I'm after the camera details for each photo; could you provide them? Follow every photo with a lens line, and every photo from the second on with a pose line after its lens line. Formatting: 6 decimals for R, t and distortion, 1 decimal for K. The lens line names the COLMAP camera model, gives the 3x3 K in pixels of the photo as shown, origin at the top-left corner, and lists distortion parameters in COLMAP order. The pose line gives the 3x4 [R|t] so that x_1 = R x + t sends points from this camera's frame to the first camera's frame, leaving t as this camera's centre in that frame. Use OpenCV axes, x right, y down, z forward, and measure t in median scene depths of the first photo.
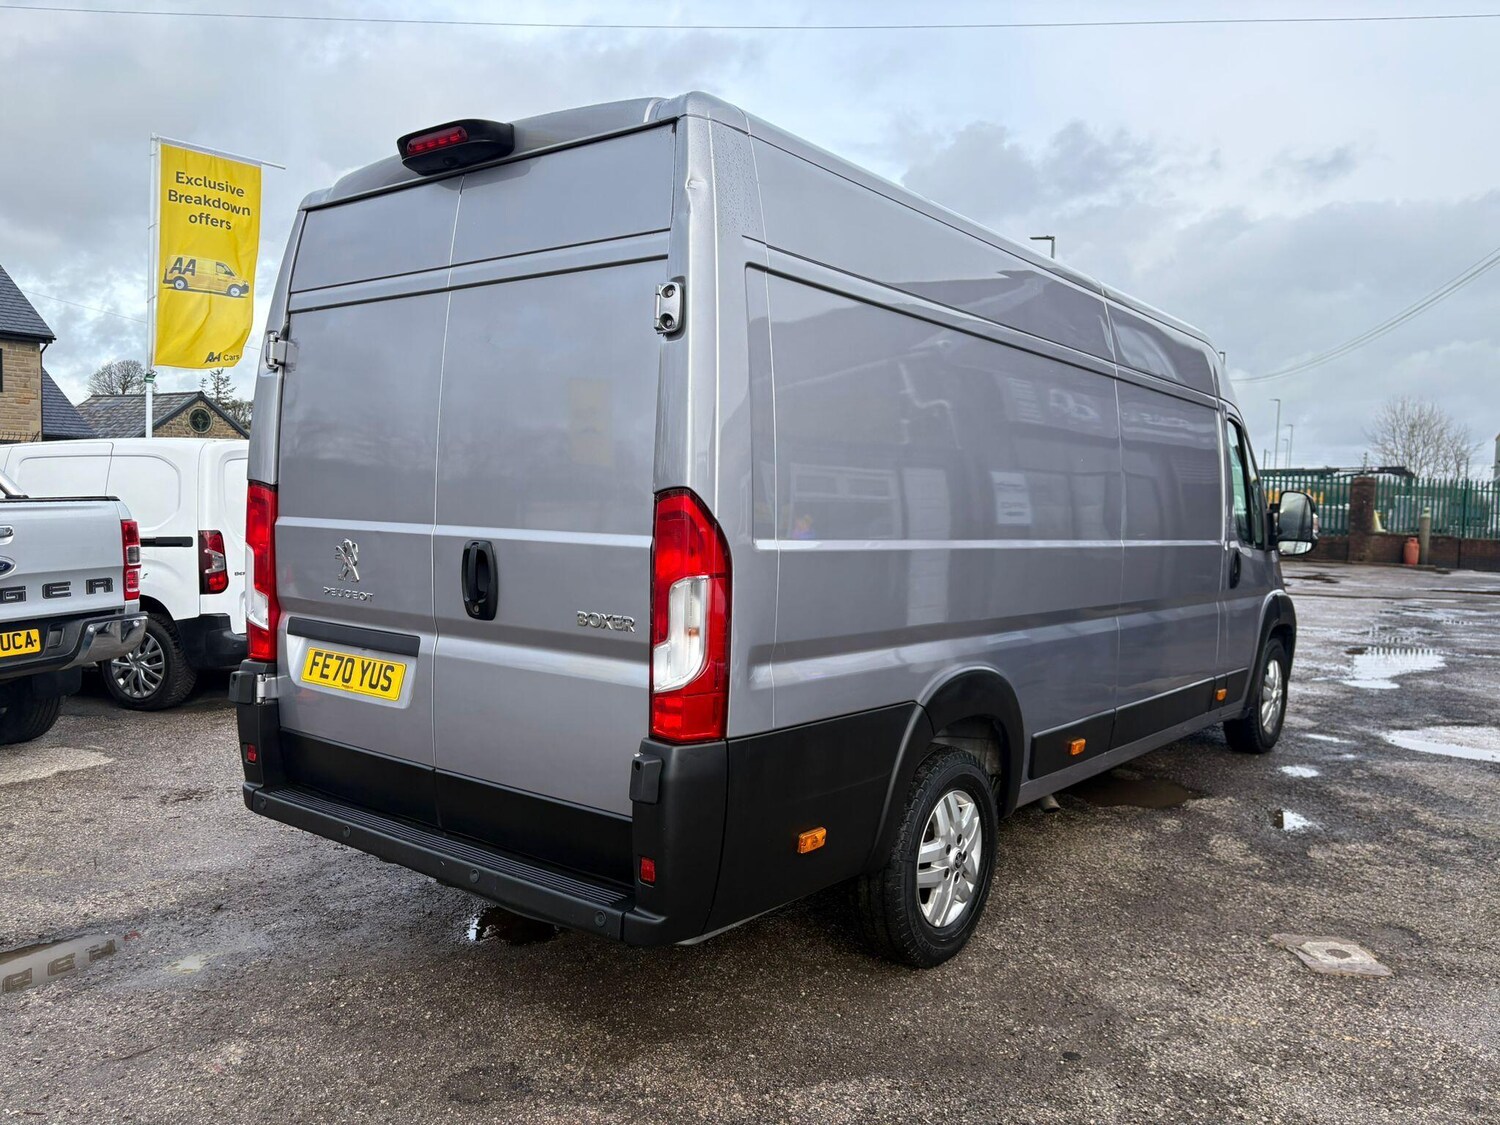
lens RADIAL K [[1139.3, 0, 758.7], [0, 1139.3, 555.6], [0, 0, 1]] dist [0.051438, -0.051695]
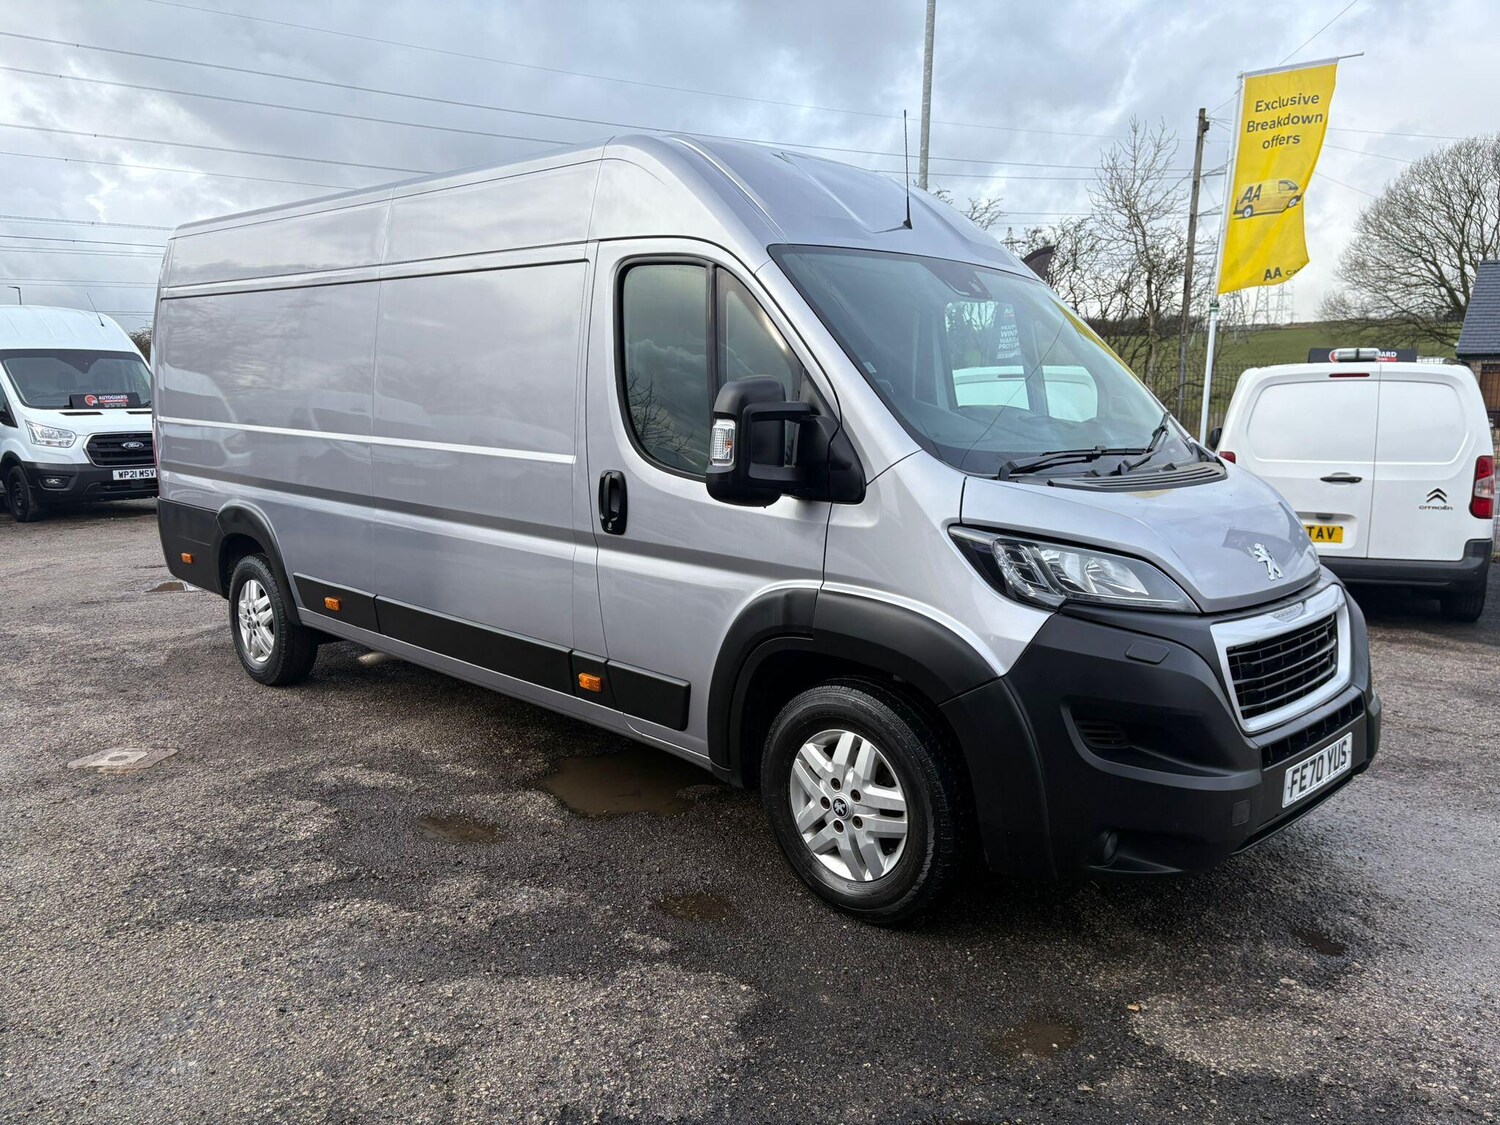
lens RADIAL K [[1139.3, 0, 739.7], [0, 1139.3, 562.5], [0, 0, 1]] dist [0.051438, -0.051695]
pose [[-0.112862, 0.109967, -0.987507, 1.734531], [-0.069788, 0.990525, 0.118279, -0.061765], [0.991157, 0.082265, -0.104118, 1.888800]]
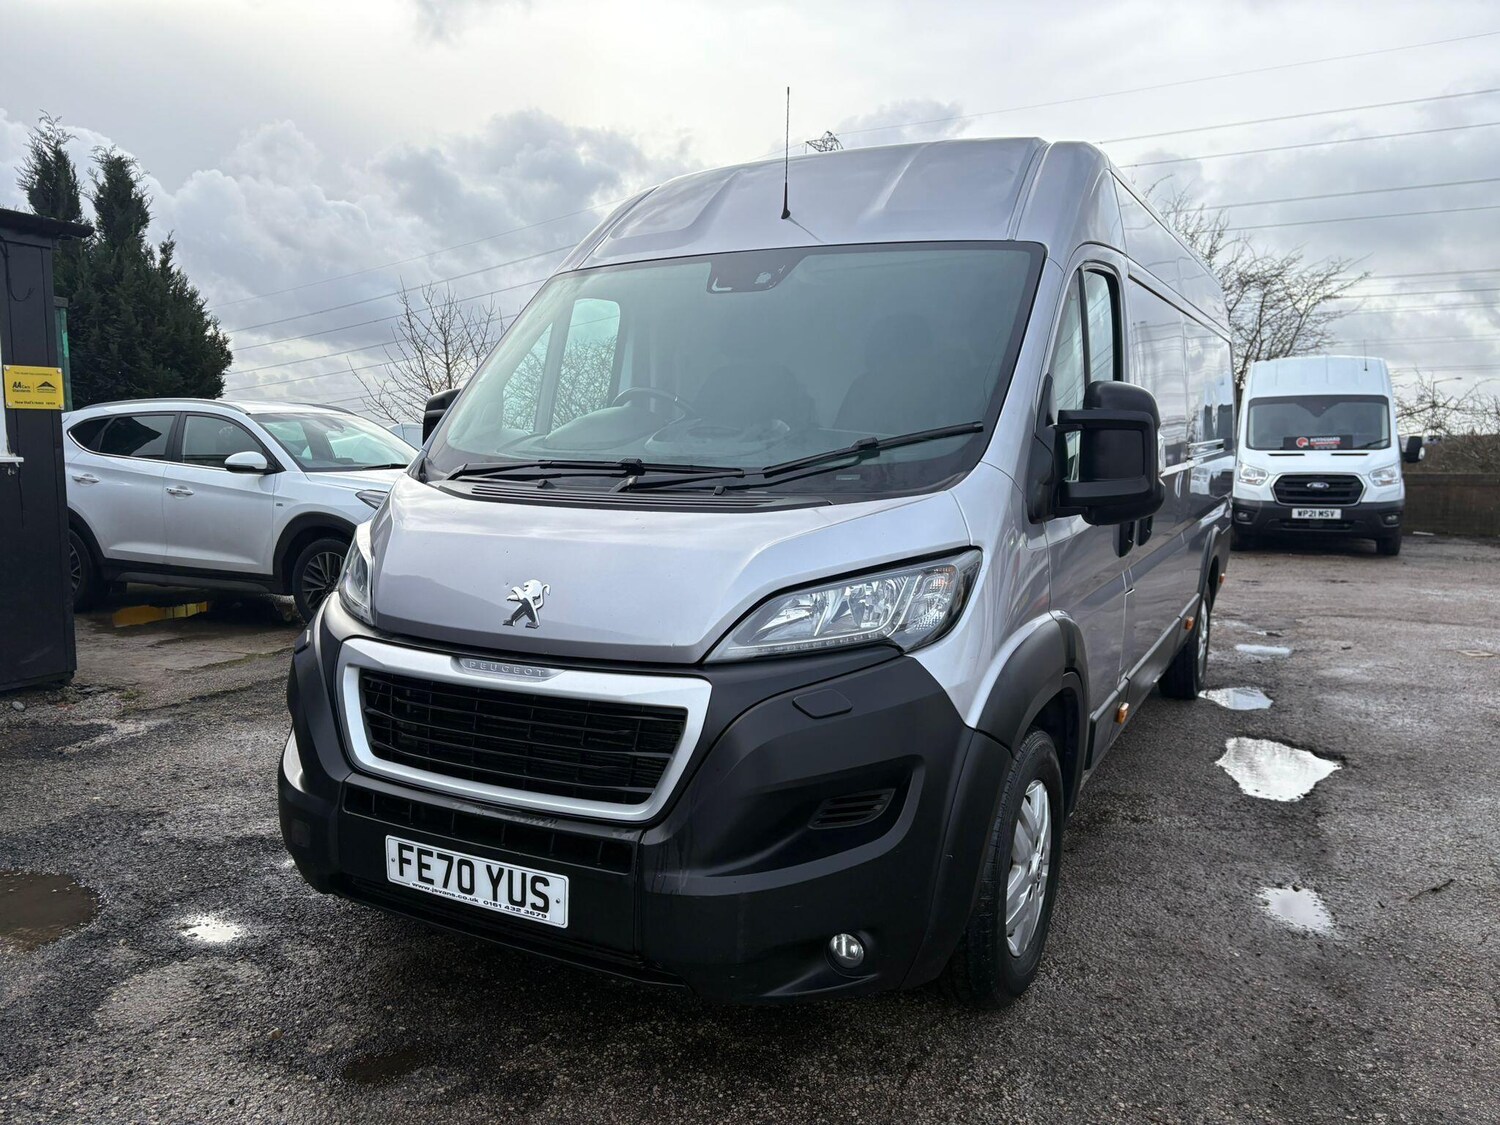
lens RADIAL K [[1139.3, 0, 753.7], [0, 1139.3, 564.8], [0, 0, 1]] dist [0.051438, -0.051695]
pose [[-0.980509, -0.010964, -0.196170, 0.782850], [-0.042303, 0.986805, 0.156288, -0.119346], [0.191868, 0.161540, -0.968035, 2.940689]]
